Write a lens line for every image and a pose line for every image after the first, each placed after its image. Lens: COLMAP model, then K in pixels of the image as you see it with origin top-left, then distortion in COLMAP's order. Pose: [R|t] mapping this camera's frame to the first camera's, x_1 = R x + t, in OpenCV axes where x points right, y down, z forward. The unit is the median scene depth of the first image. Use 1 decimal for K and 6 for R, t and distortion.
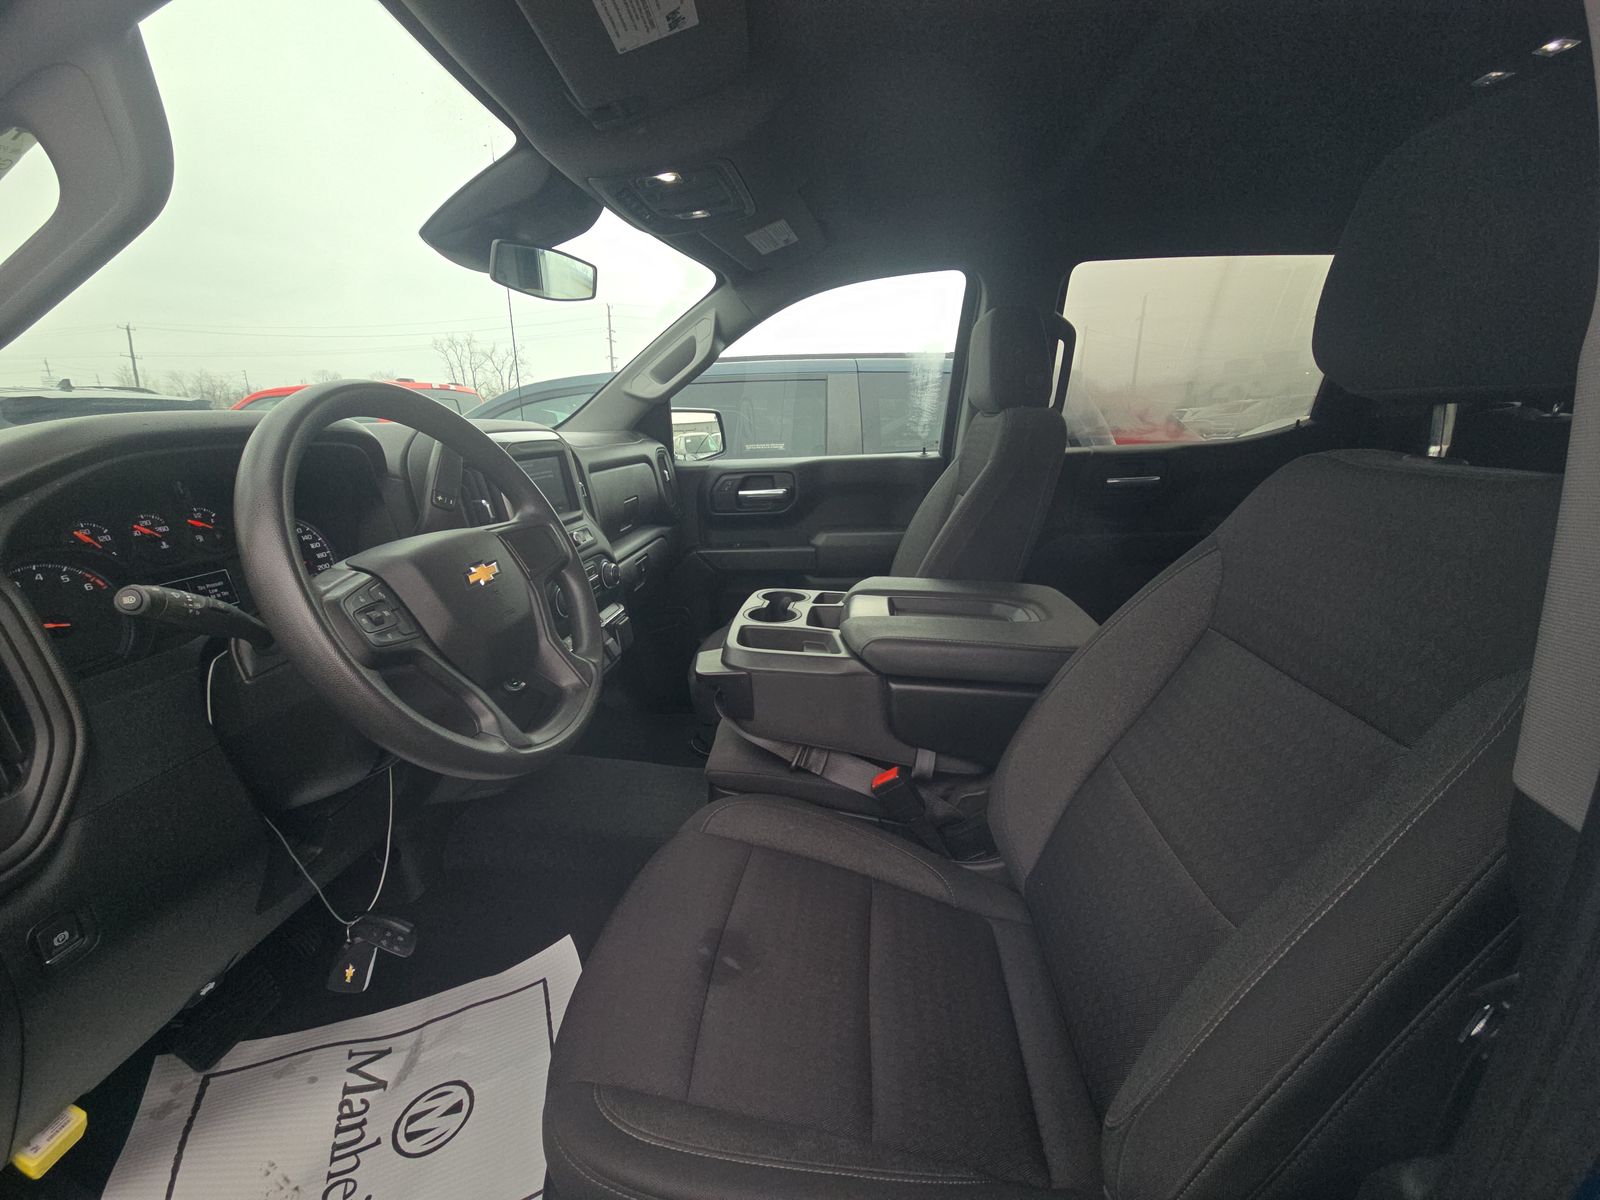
lens RADIAL K [[649.3, 0, 796.4], [0, 649.3, 603.7], [0, 0, 1]] dist [0.003636, -0.001365]
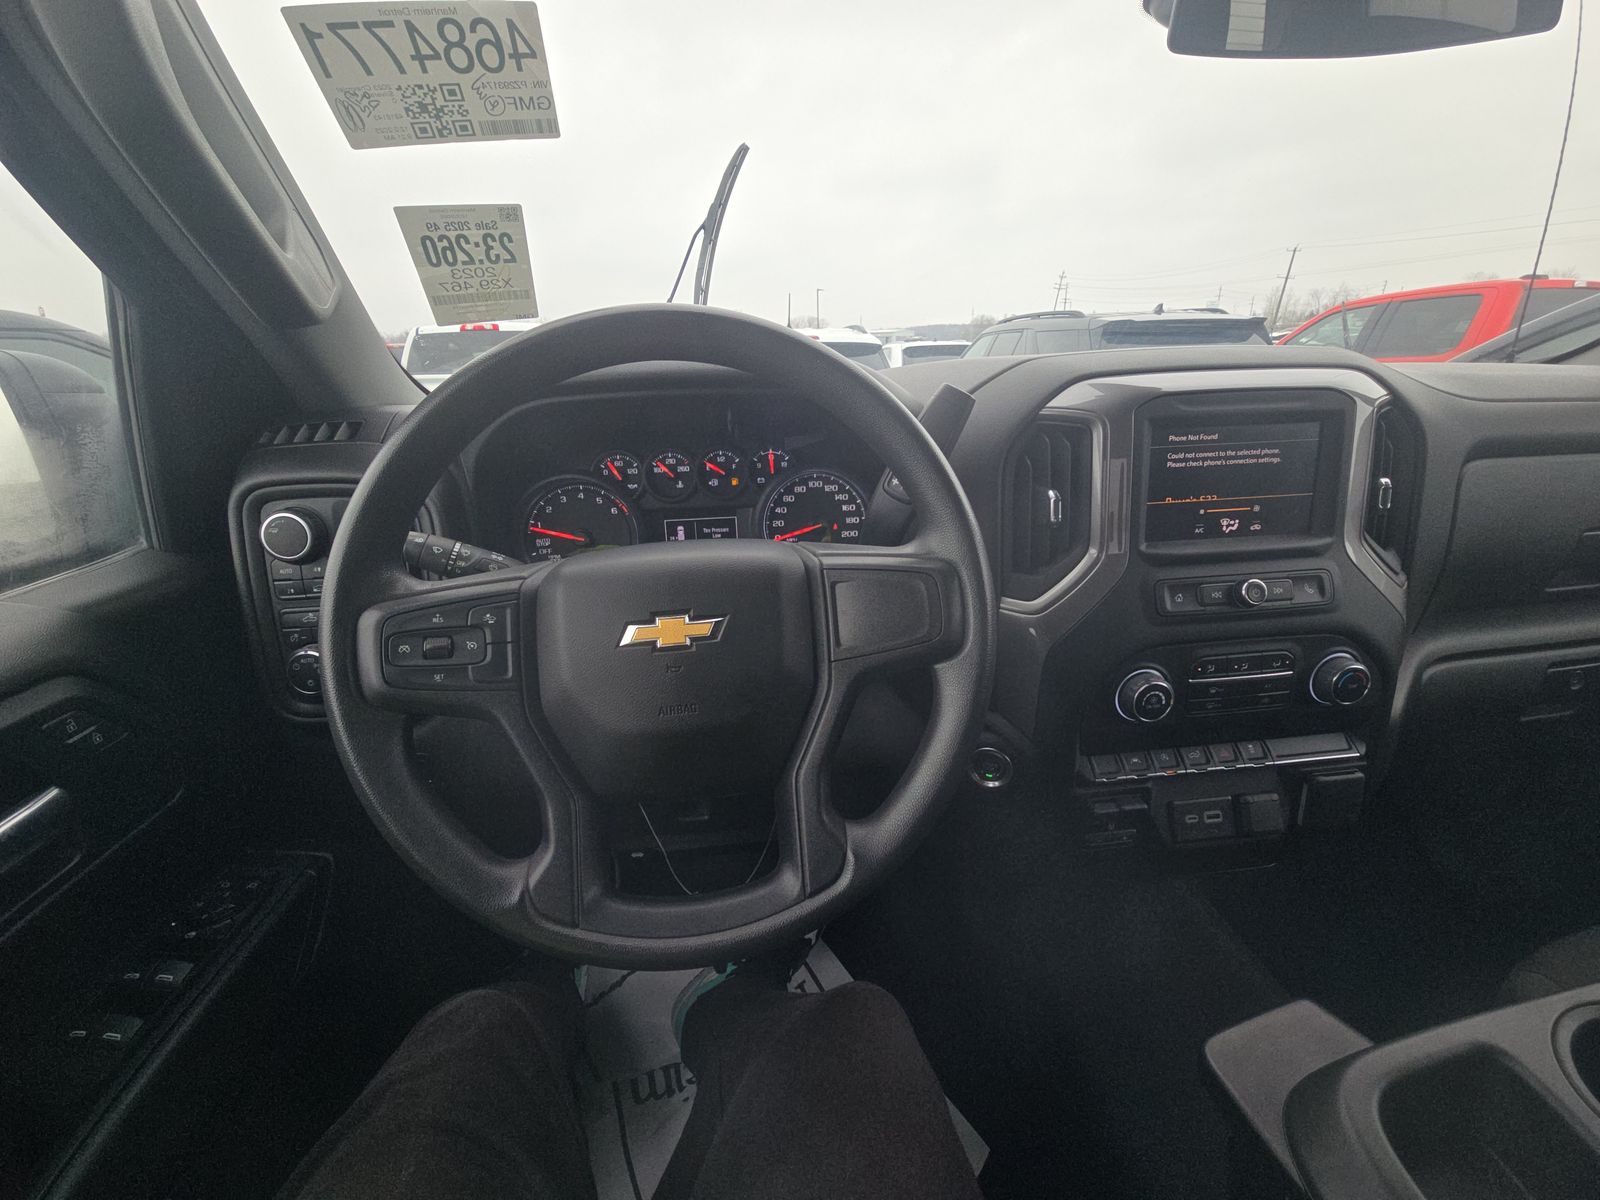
lens RADIAL K [[649.3, 0, 809.9], [0, 649.3, 612.9], [0, 0, 1]] dist [0.003636, -0.001365]
pose [[0.220295, 0.367183, -0.903685, 0.063962], [-0.247335, 0.917194, 0.312378, -0.223145], [0.943555, 0.154698, 0.292871, 0.749314]]
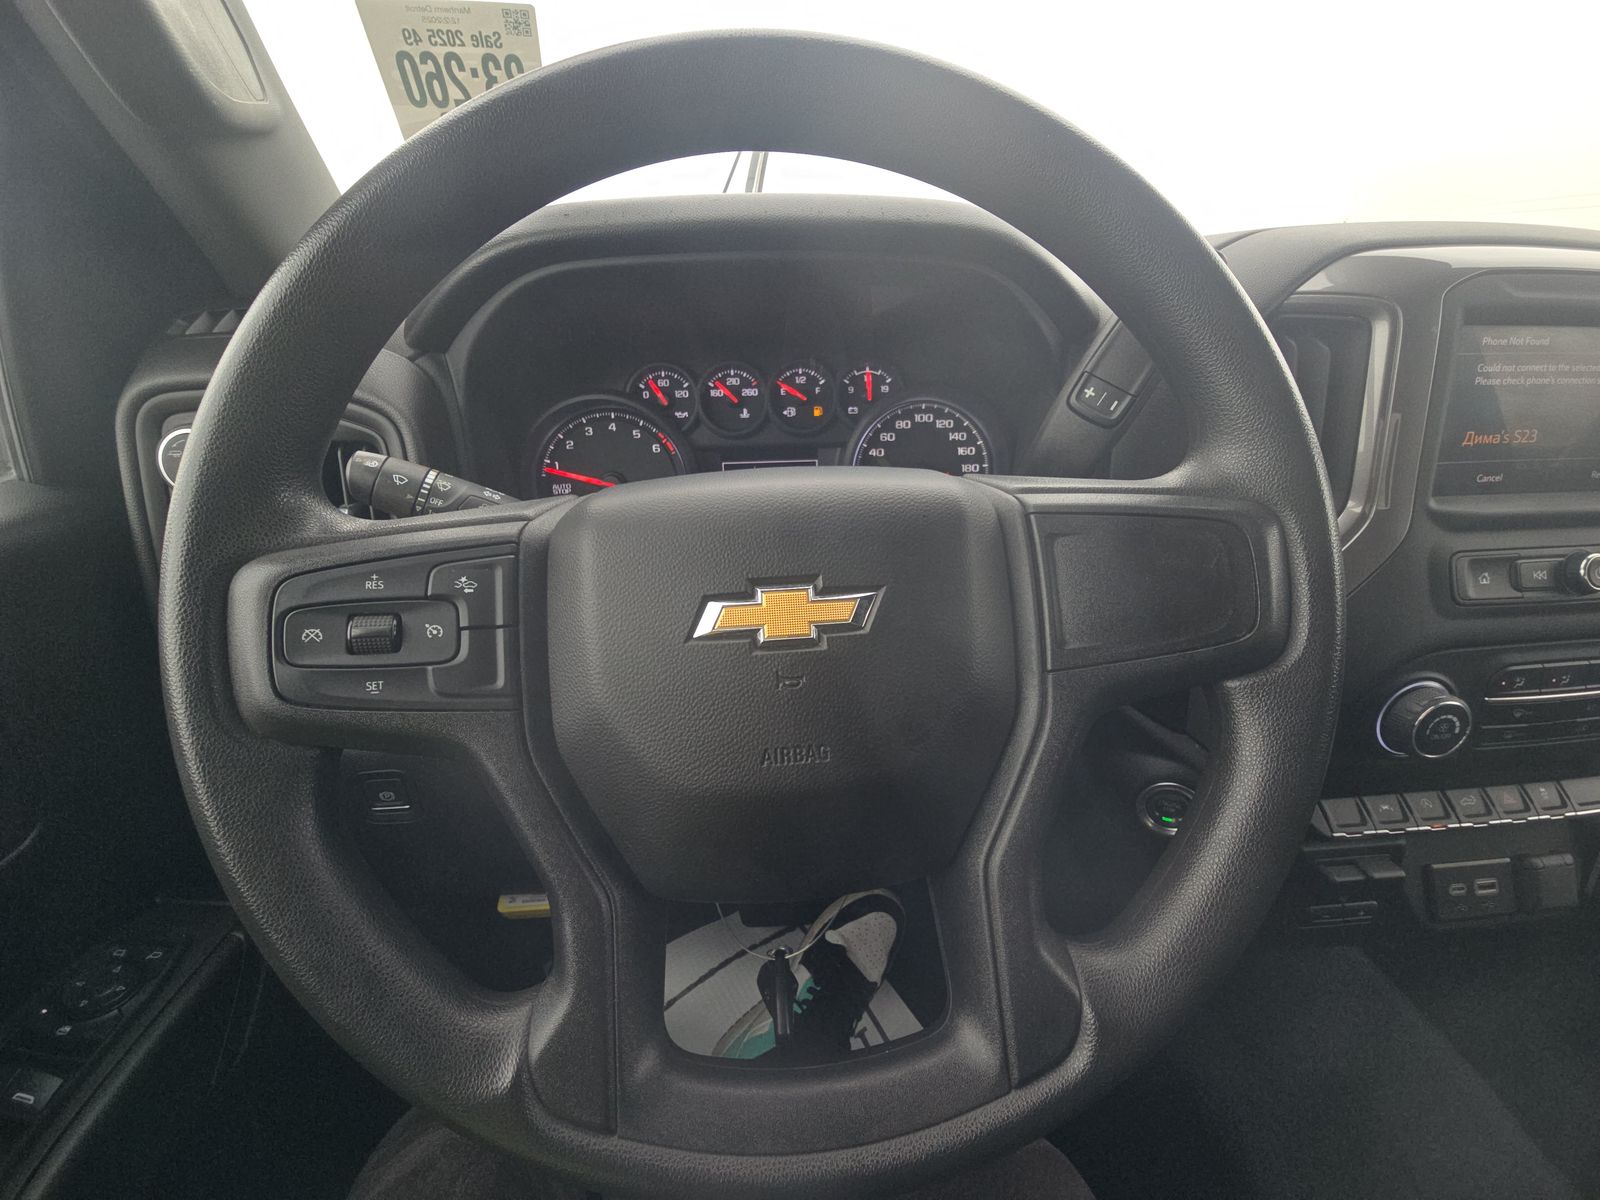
lens RADIAL K [[649.3, 0, 810.7], [0, 649.3, 615.4], [0, 0, 1]] dist [0.003636, -0.001365]
pose [[0.188808, 0.401984, -0.895969, -0.142546], [-0.257768, 0.900673, 0.349775, -0.132238], [0.947580, 0.164912, 0.273673, 0.732337]]
